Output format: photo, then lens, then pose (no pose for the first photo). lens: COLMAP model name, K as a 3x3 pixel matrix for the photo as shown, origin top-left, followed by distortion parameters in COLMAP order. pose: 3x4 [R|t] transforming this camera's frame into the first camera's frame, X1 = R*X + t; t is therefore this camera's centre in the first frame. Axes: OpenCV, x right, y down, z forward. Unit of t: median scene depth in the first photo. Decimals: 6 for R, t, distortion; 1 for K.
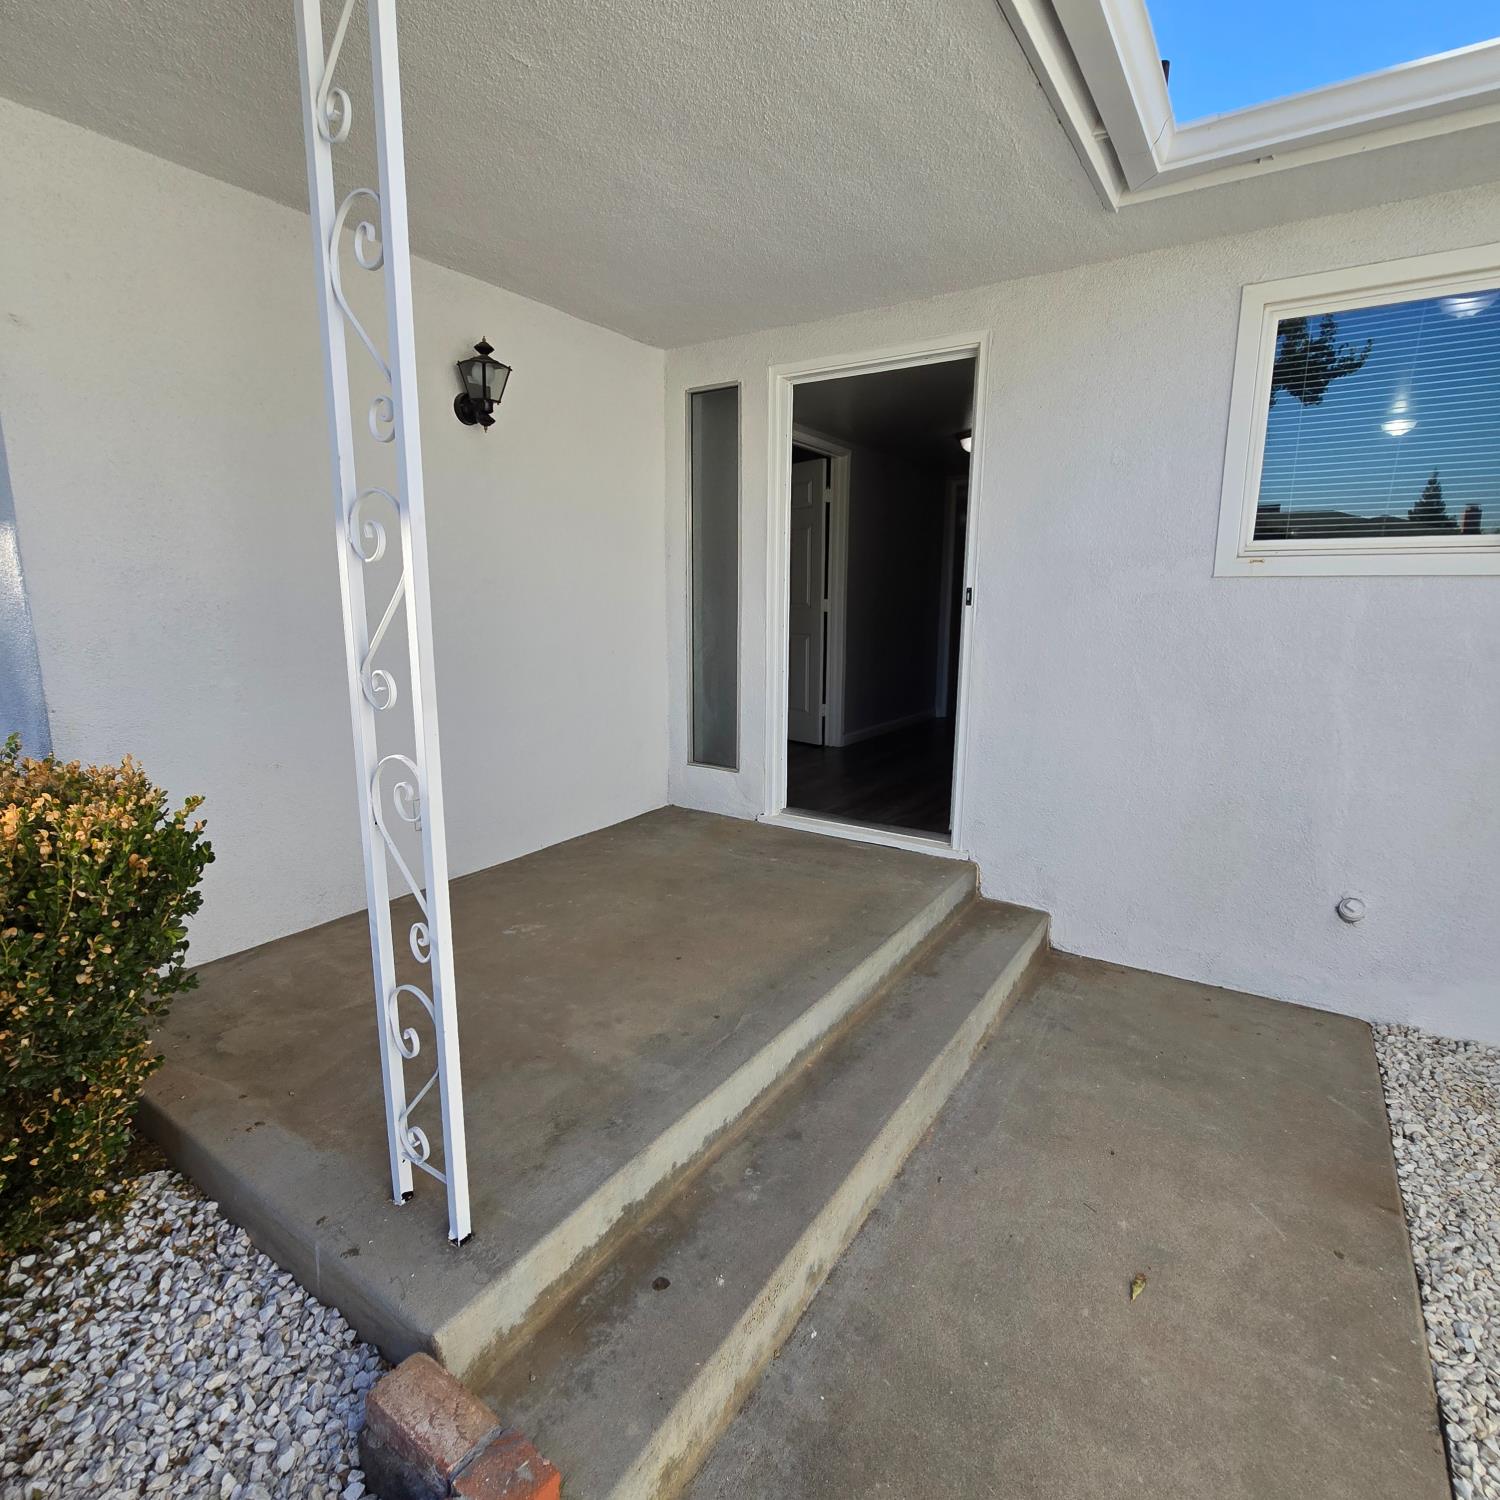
lens RADIAL K [[835.5, 0, 742.1], [0, 835.5, 750.8], [0, 0, 1]] dist [-0.001643, -0.000079]
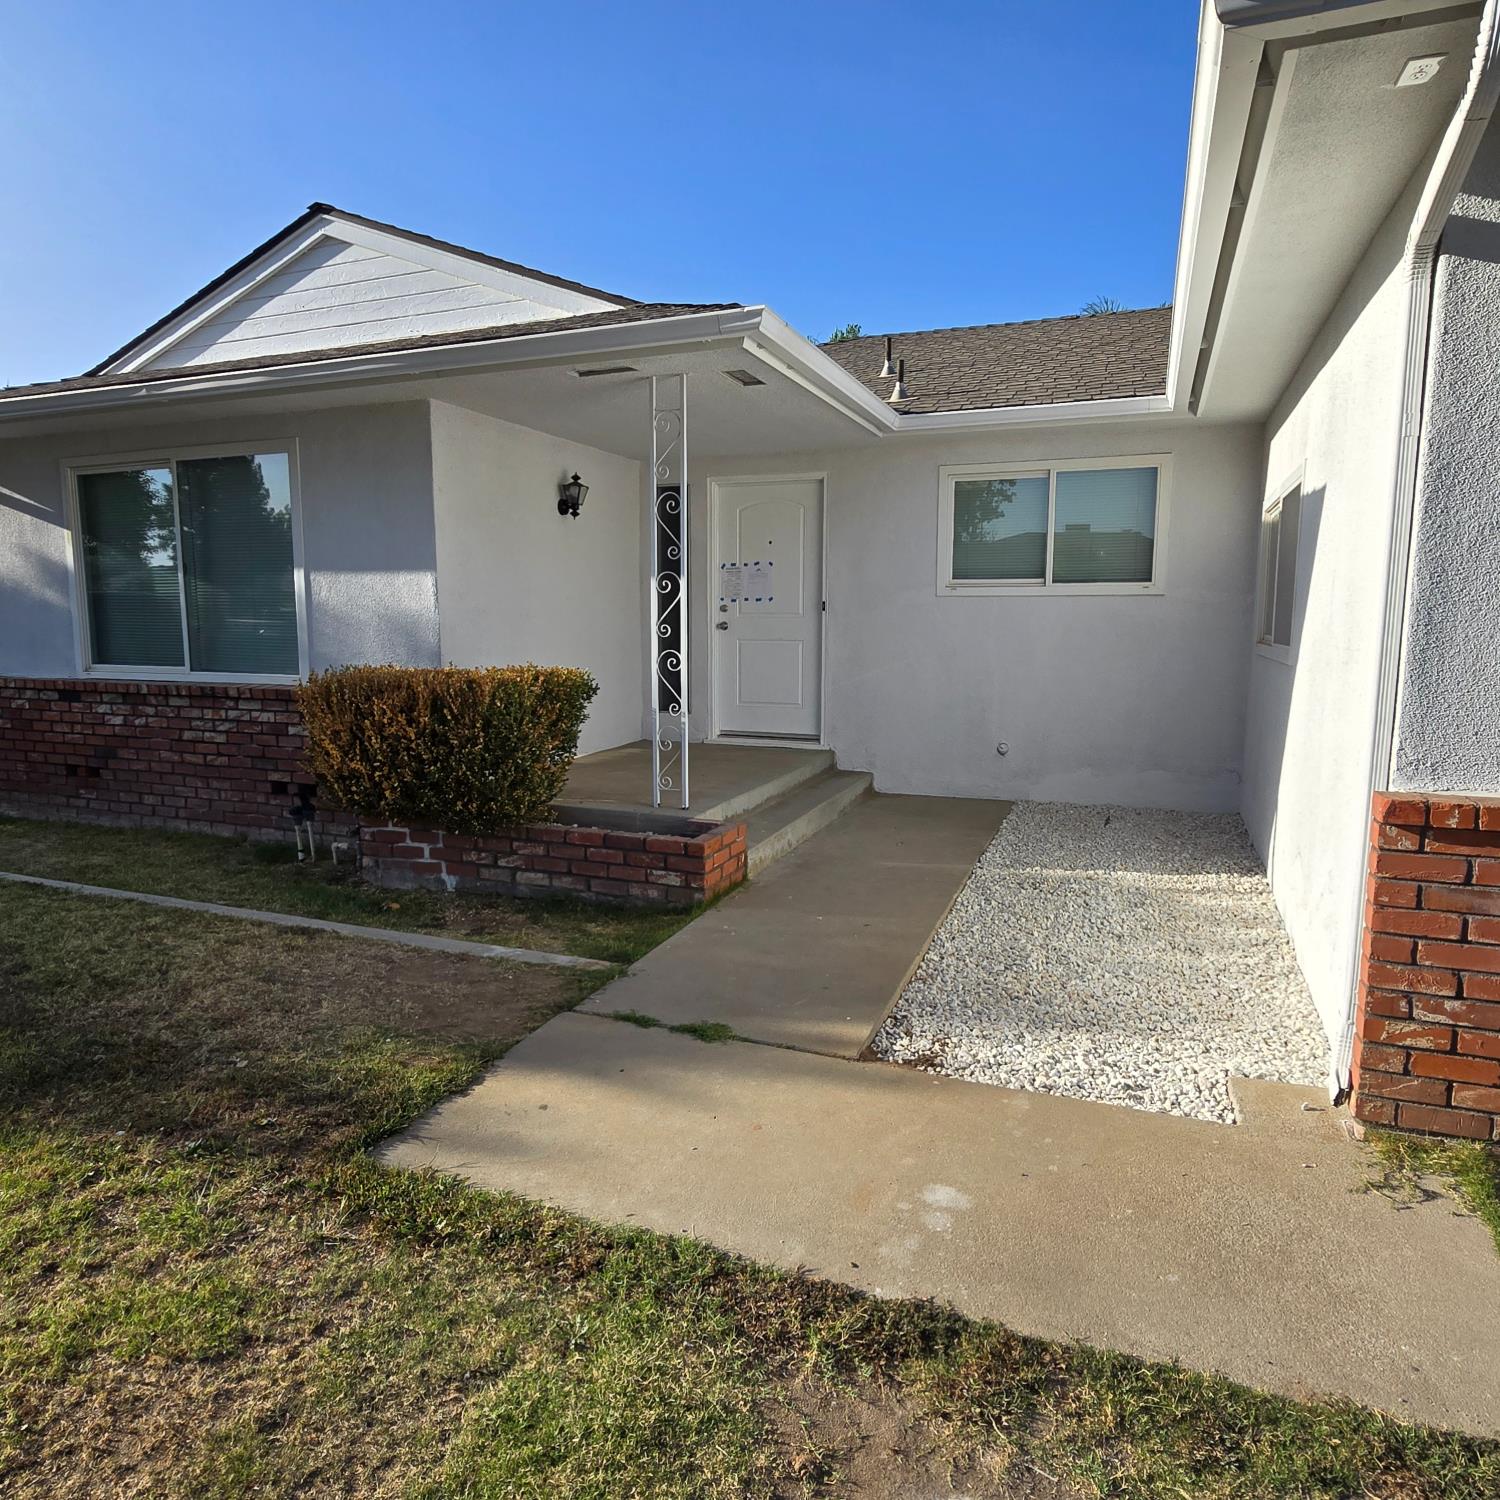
lens RADIAL K [[1001.9, 0, 750.0], [0, 1001.9, 750.0], [0, 0, 1]] dist [-0.000430, -0.000059]
pose [[0.976250, -0.032513, 0.214193, -0.429615], [0.043456, 0.997969, -0.046579, 0.263959], [-0.212243, 0.054780, 0.975680, -1.284408]]
